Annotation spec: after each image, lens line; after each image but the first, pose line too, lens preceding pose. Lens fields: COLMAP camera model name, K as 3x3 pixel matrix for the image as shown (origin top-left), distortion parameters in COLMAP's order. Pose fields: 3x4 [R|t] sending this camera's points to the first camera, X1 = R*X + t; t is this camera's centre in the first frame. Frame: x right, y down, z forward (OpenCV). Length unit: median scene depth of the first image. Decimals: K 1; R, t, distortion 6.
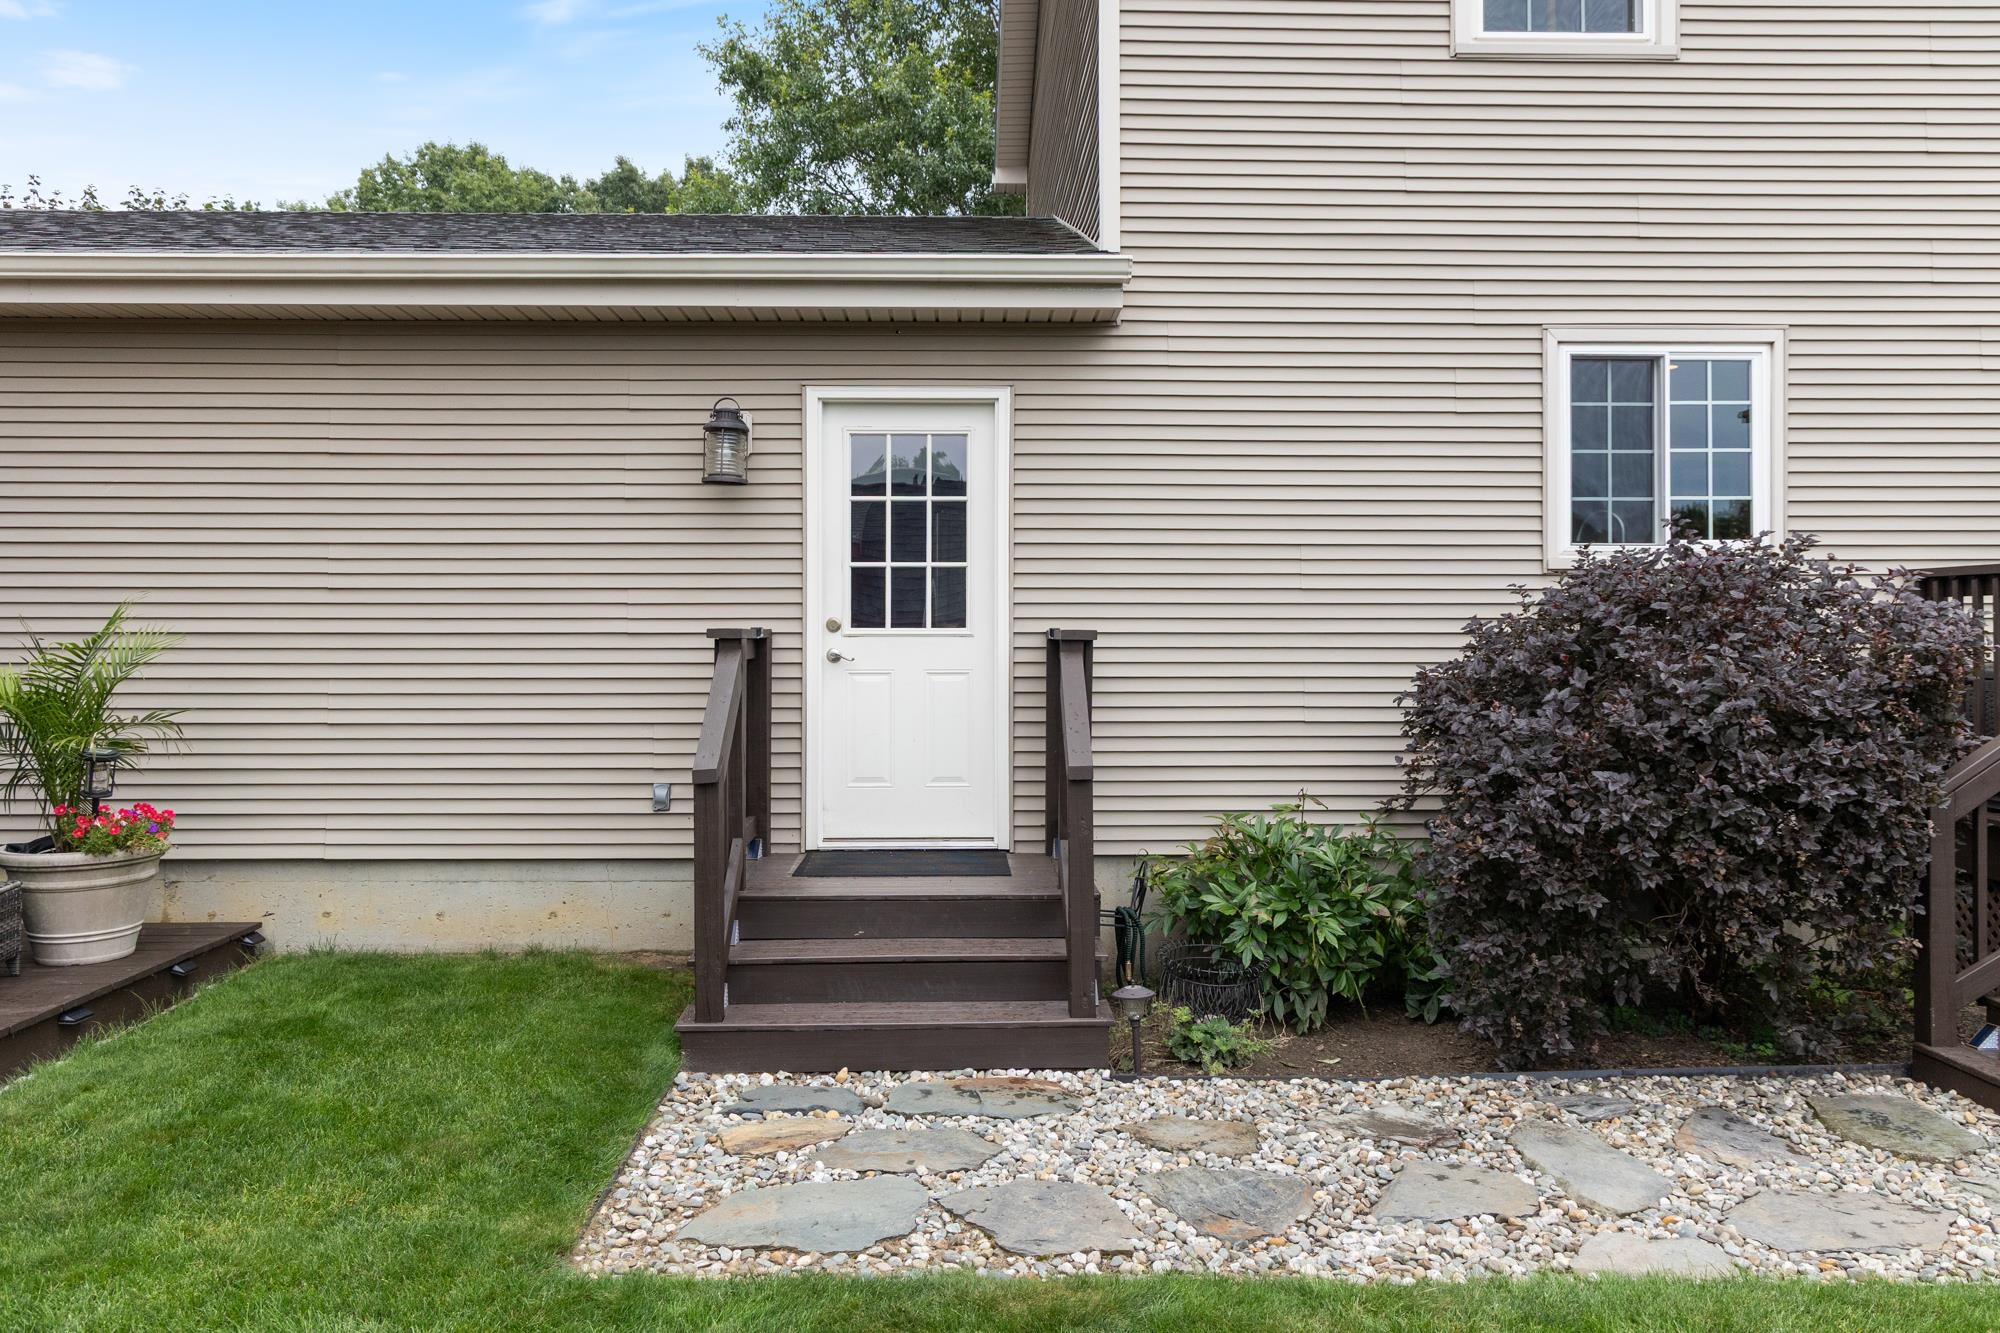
lens RADIAL K [[1472.4, 0, 990.3], [0, 1472.4, 616.4], [0, 0, 1]] dist [-0.000294, 0.003255]
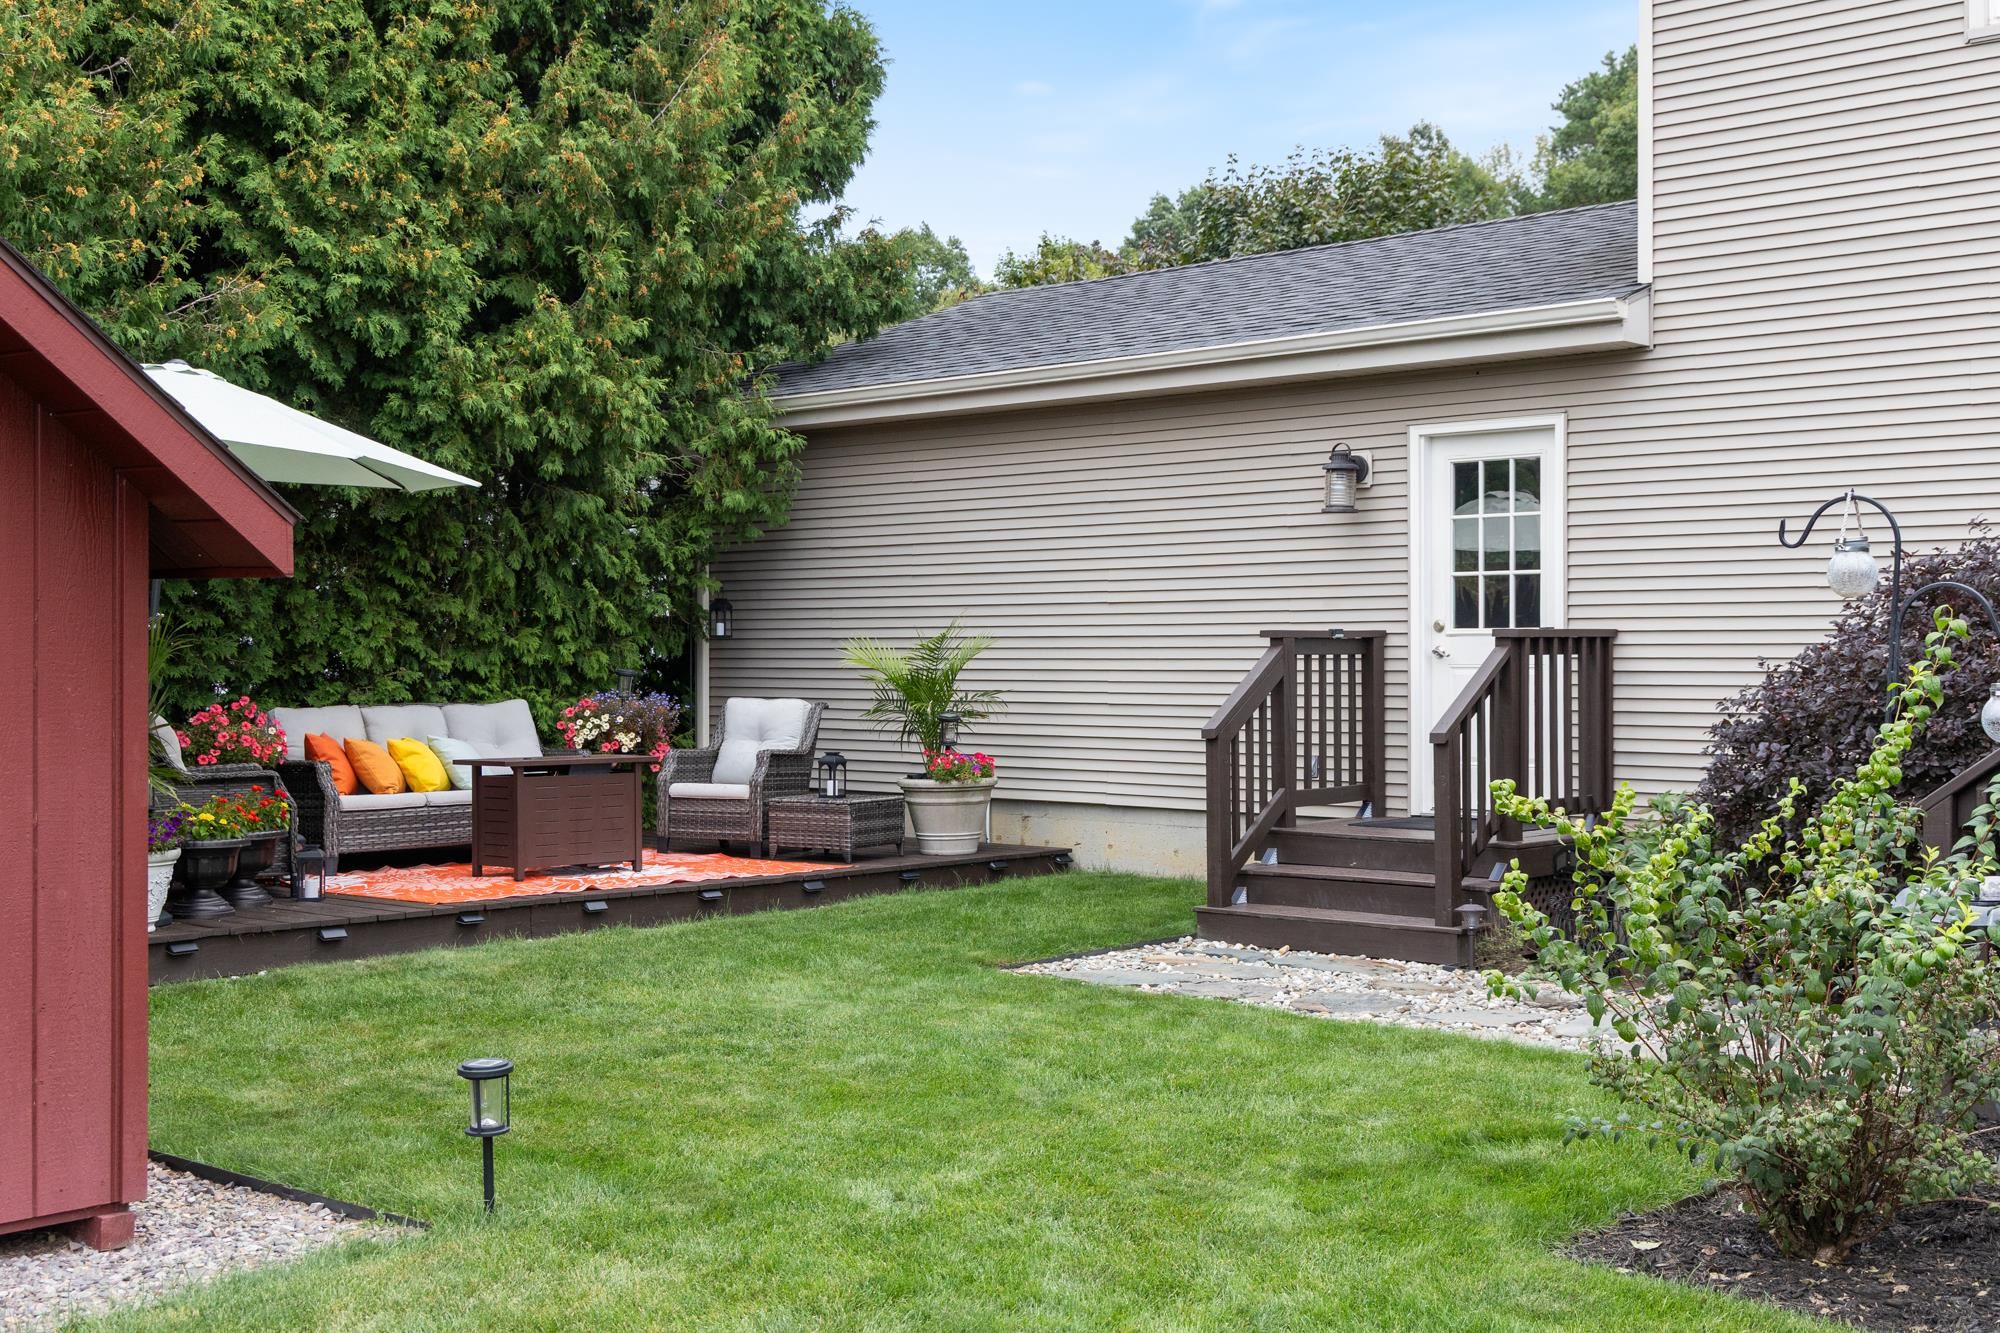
lens RADIAL K [[2261.8, 0, 989.4], [0, 2261.8, 666.2], [0, 0, 1]] dist [-0.029464, 0.000000]
pose [[0.717385, 0.002695, -0.696671, 0.906649], [0.013763, 0.999743, 0.018040, 0.000047], [0.696541, -0.022530, 0.717164, -0.551433]]
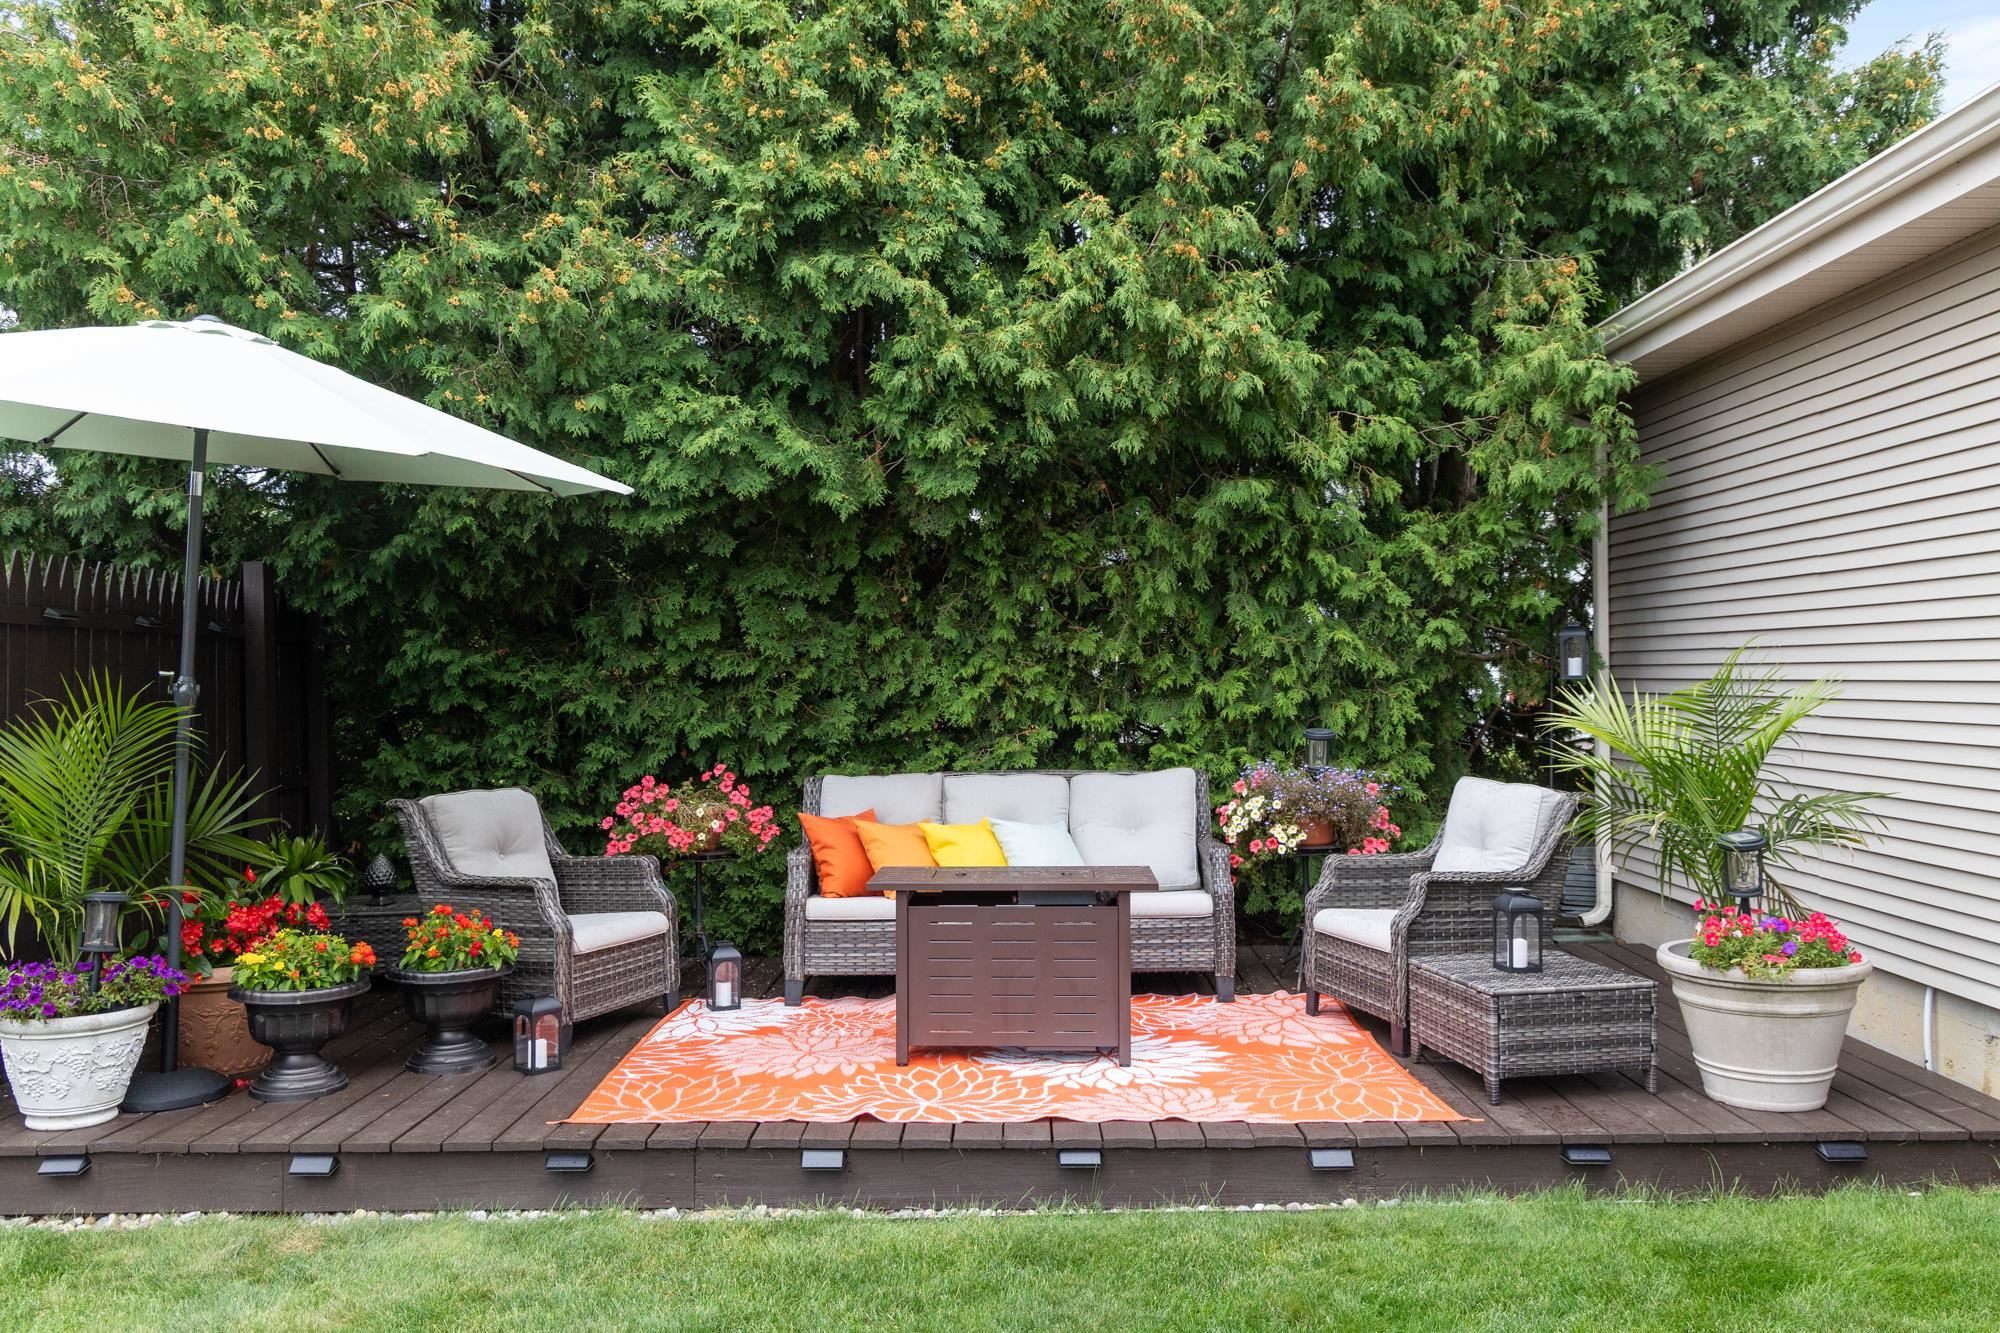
lens RADIAL K [[1558.2, 0, 1015.8], [0, 1558.2, 658.3], [0, 0, 1]] dist [0.002810, 0.003265]
pose [[-0.022756, -0.008824, -0.999702, 0.205872], [0.024212, 0.999663, -0.009375, -0.005055], [0.999448, -0.024418, -0.022535, 0.551475]]
